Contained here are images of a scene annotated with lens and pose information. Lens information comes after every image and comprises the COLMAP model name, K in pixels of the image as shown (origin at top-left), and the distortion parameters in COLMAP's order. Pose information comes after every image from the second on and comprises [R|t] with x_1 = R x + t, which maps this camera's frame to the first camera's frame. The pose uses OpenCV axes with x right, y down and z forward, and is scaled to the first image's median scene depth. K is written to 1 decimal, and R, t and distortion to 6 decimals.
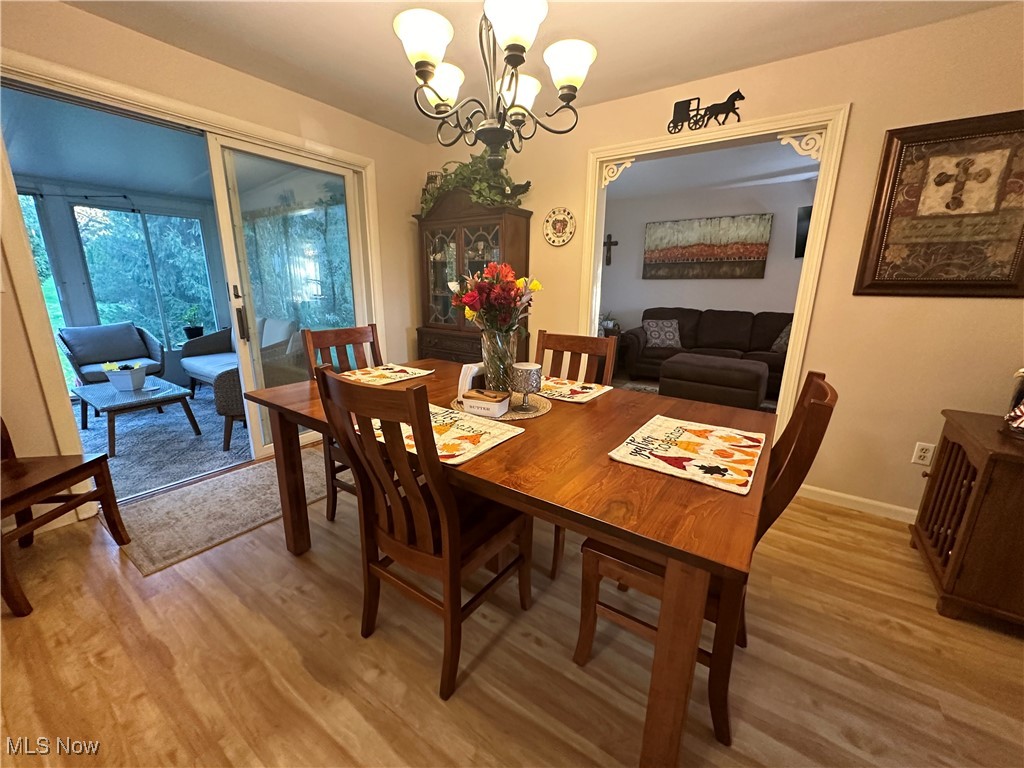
lens RADIAL K [[407.9, 0, 510.3], [0, 407.9, 385.6], [0, 0, 1]] dist [-0.005230, 0.000942]
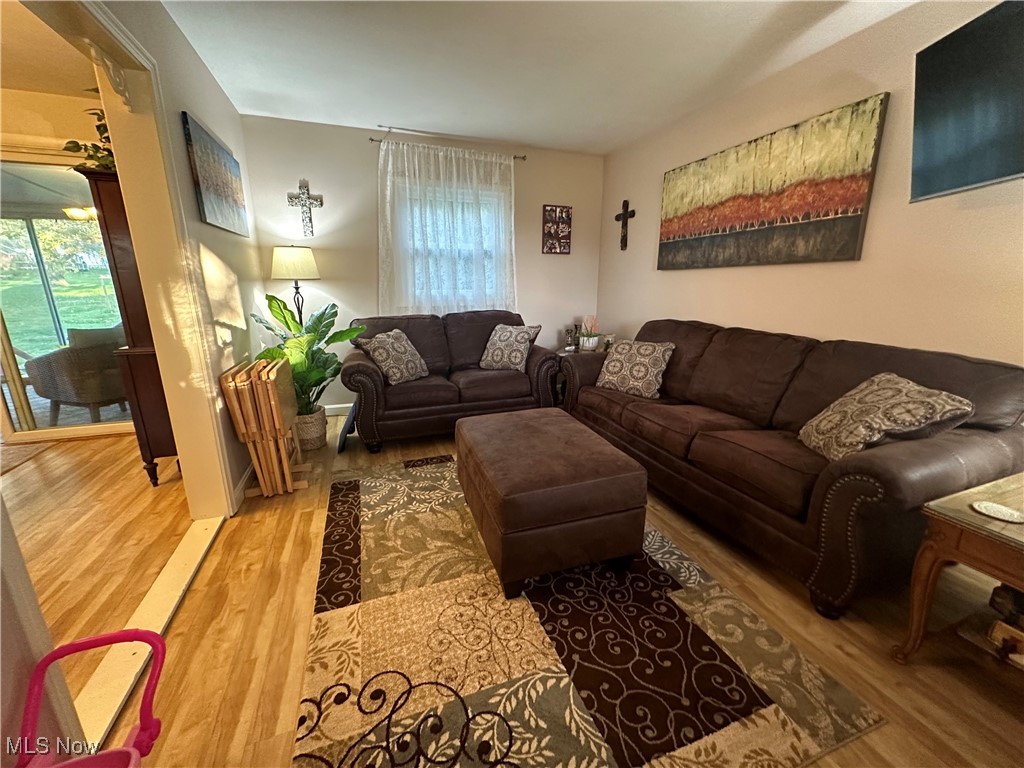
lens RADIAL K [[407.9, 0, 511.0], [0, 407.9, 383.1], [0, 0, 1]] dist [-0.005230, 0.000942]
pose [[0.817076, 0.130015, -0.561678, 0.564619], [-0.133079, 0.990463, 0.035679, -0.104288], [0.560960, 0.045595, 0.826586, 0.452691]]
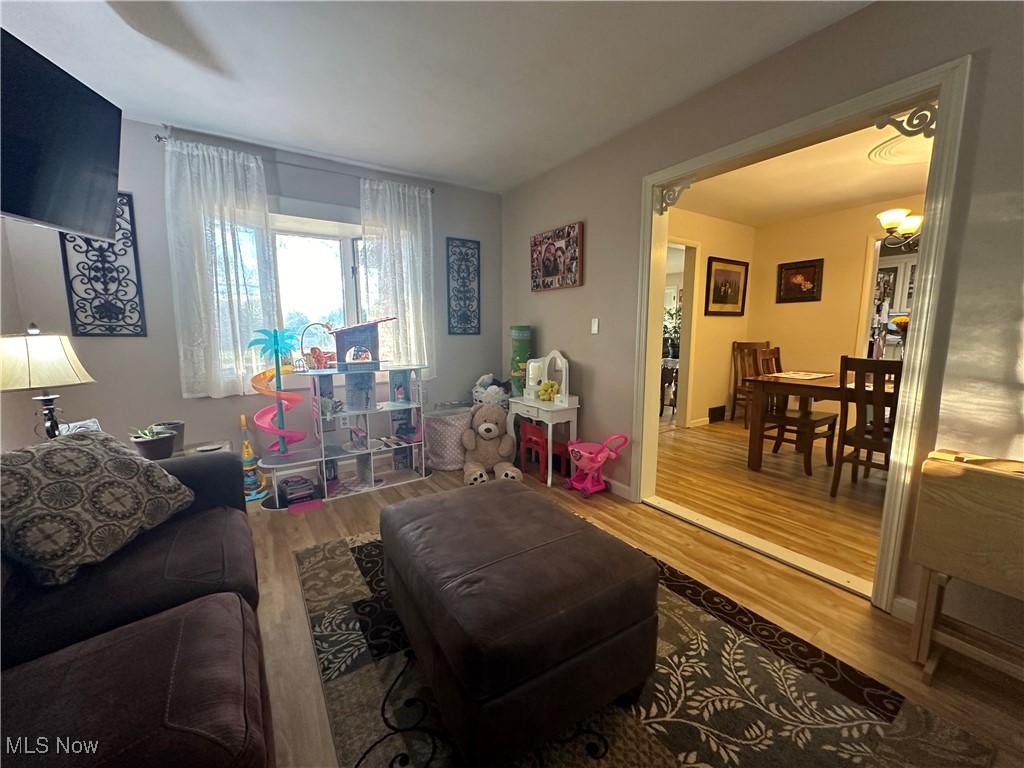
lens RADIAL K [[407.9, 0, 508.1], [0, 407.9, 382.8], [0, 0, 1]] dist [-0.005230, 0.000942]
pose [[-0.923369, -0.062841, 0.378735, 0.282196], [0.084484, 0.929069, 0.360130, -0.232220], [-0.374502, 0.364530, -0.852564, 0.969177]]
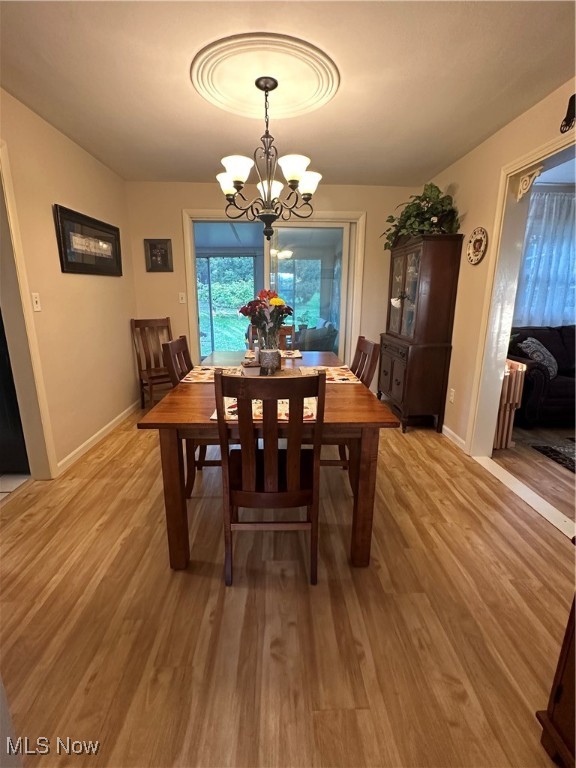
lens RADIAL K [[364.4, 0, 287.1], [0, 364.4, 383.3], [0, 0, 1]] dist [-0.000138, -0.001641]
pose [[0.593864, 0.182966, -0.783485, 0.351388], [-0.193875, 0.977647, 0.081356, -0.014568], [0.780857, 0.103584, 0.616062, 0.043768]]
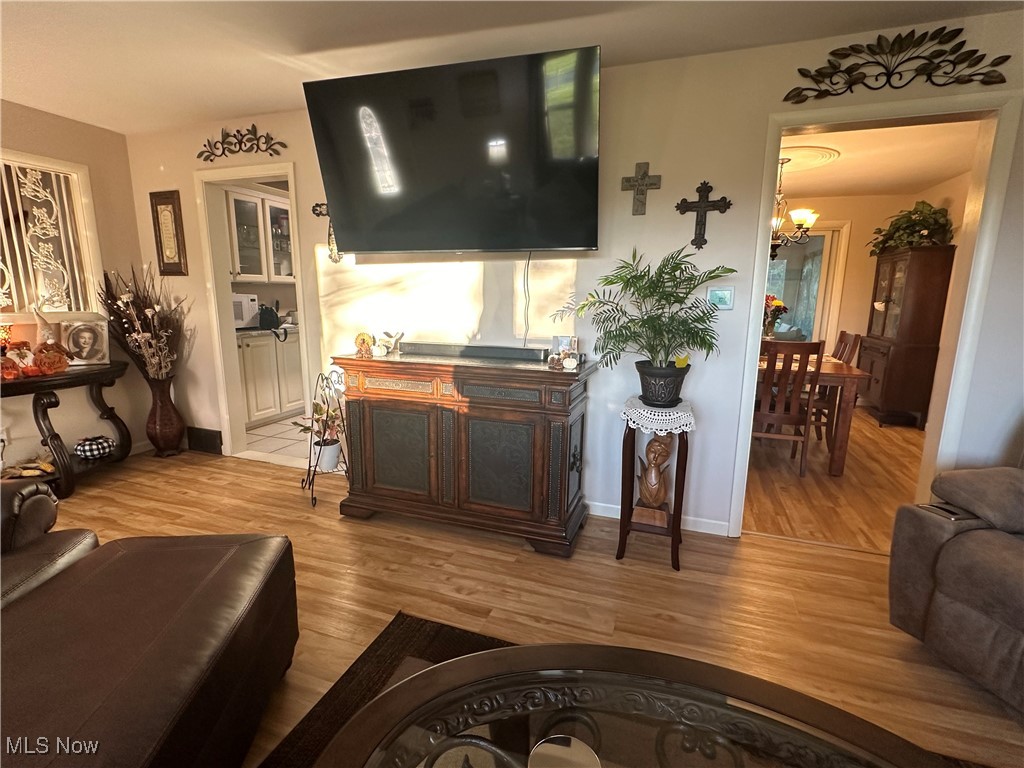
lens RADIAL K [[485.9, 0, 512.5], [0, 485.9, 388.3], [0, 0, 1]] dist [-0.000138, -0.001641]
pose [[0.261774, 0.174544, -0.949215, 0.659866], [-0.241441, 0.964082, 0.110693, 0.079495], [0.934441, 0.200203, 0.294513, -0.320932]]
